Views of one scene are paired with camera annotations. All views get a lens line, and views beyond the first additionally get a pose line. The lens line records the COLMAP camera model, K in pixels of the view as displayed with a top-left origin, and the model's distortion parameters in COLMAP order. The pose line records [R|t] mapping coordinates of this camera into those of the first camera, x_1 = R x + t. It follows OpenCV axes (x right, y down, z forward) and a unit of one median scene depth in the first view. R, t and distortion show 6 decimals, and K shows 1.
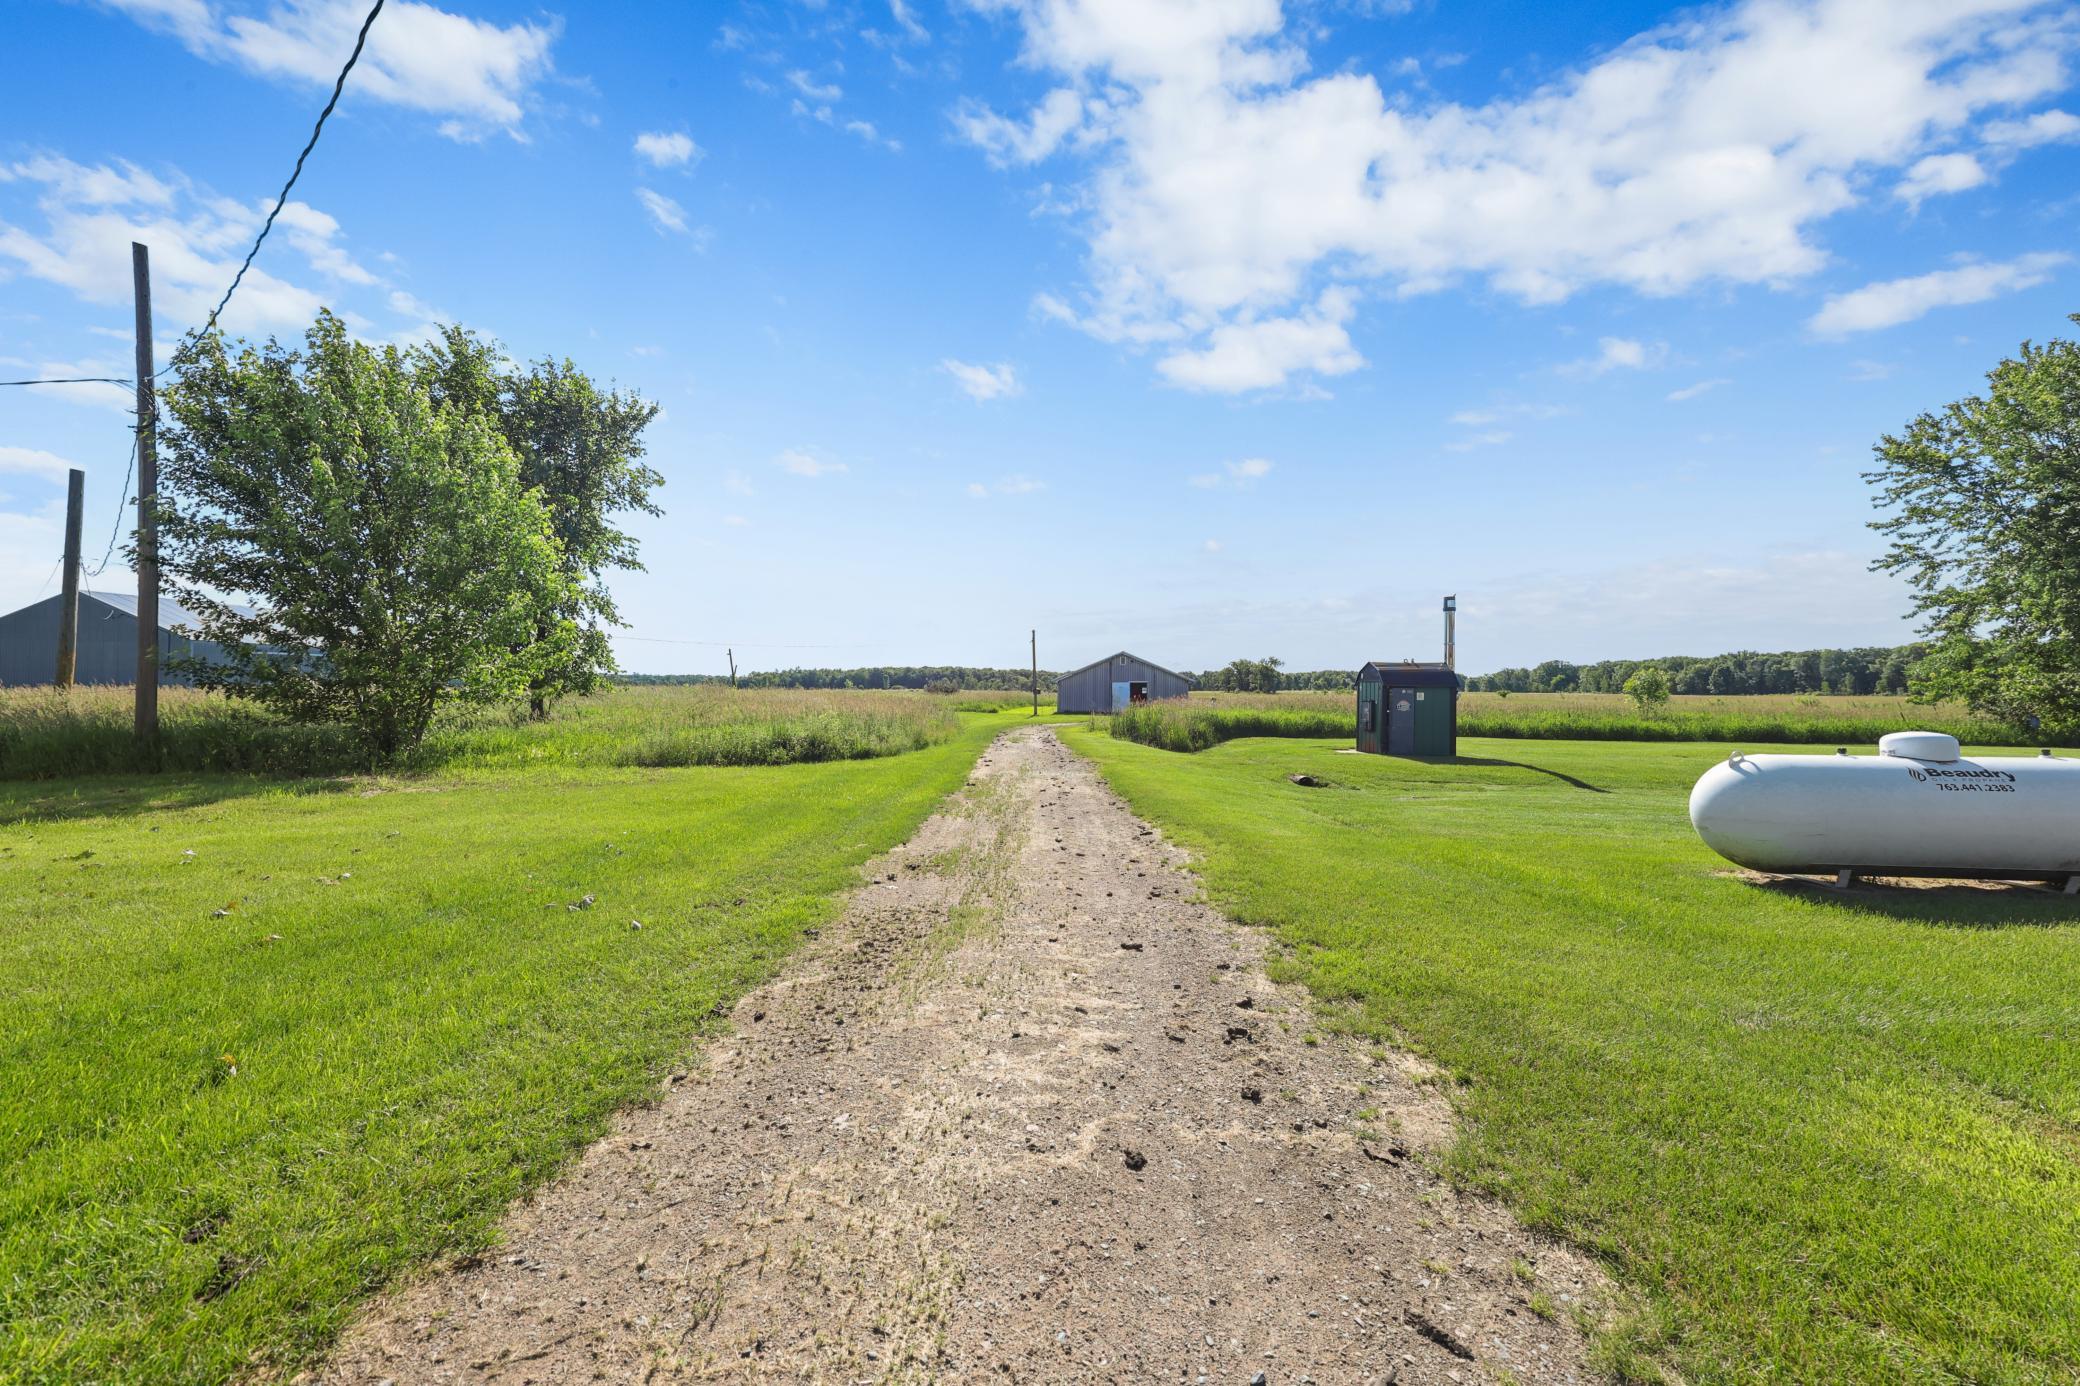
lens RADIAL K [[1227.6, 0, 1040.0], [0, 1227.6, 693.0], [0, 0, 1]] dist [0.159921, -0.032407]
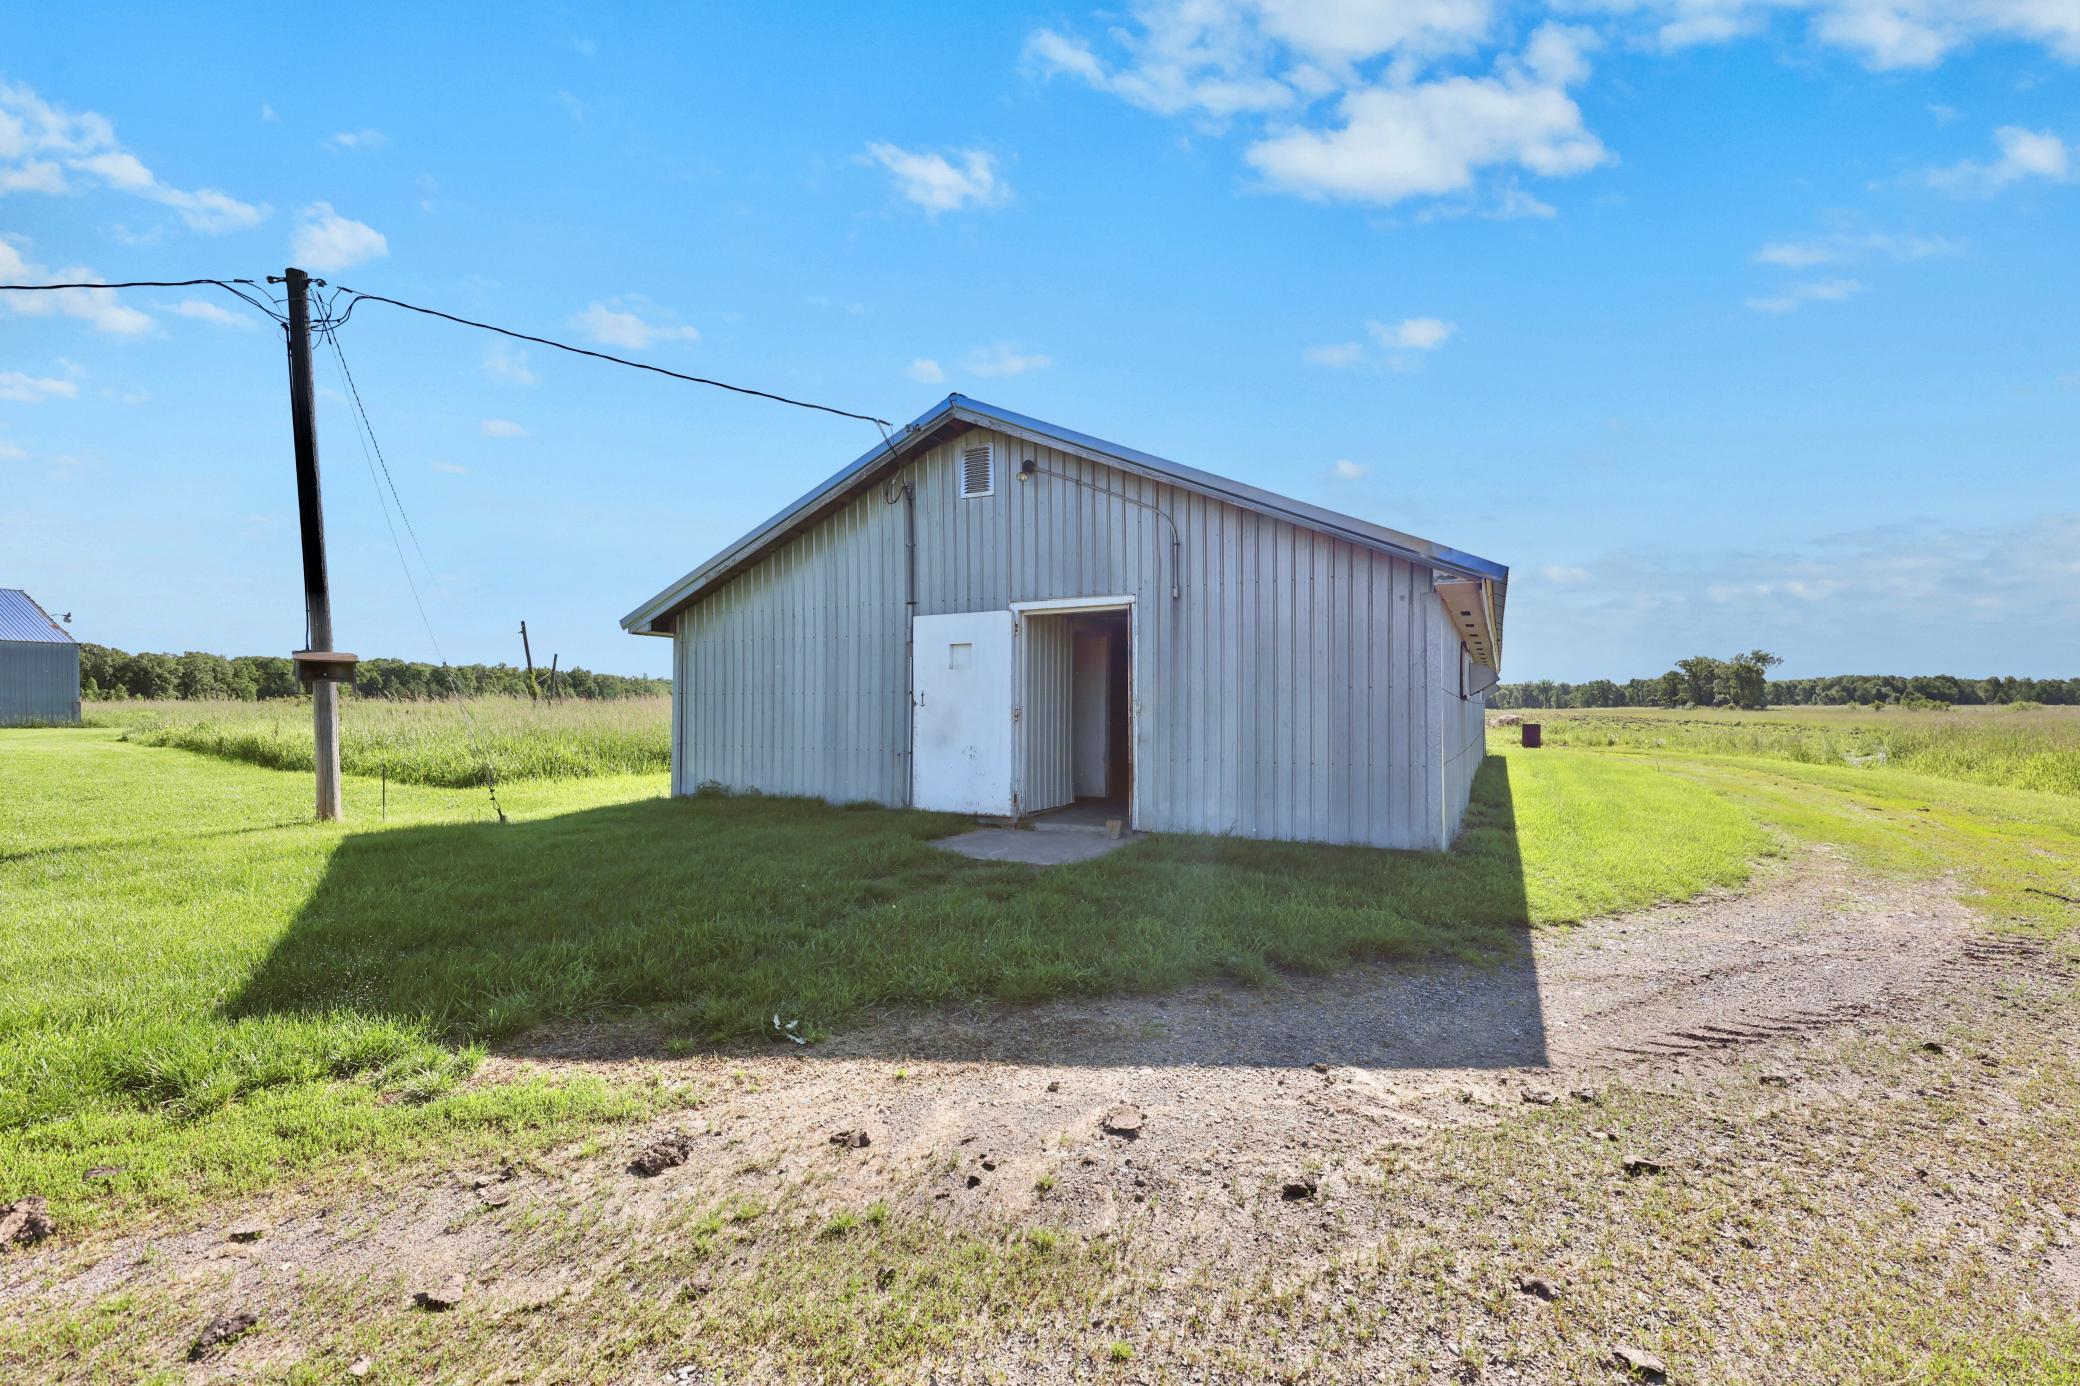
lens RADIAL K [[1294.1, 0, 1029.9], [0, 1294.1, 733.6], [0, 0, 1]] dist [0.003123, -0.000431]
pose [[0.999988, 0.000201, 0.004859, -0.007350], [-0.000178, 0.999989, -0.004750, 0.002868], [-0.004860, 0.004749, 0.999977, 0.410949]]
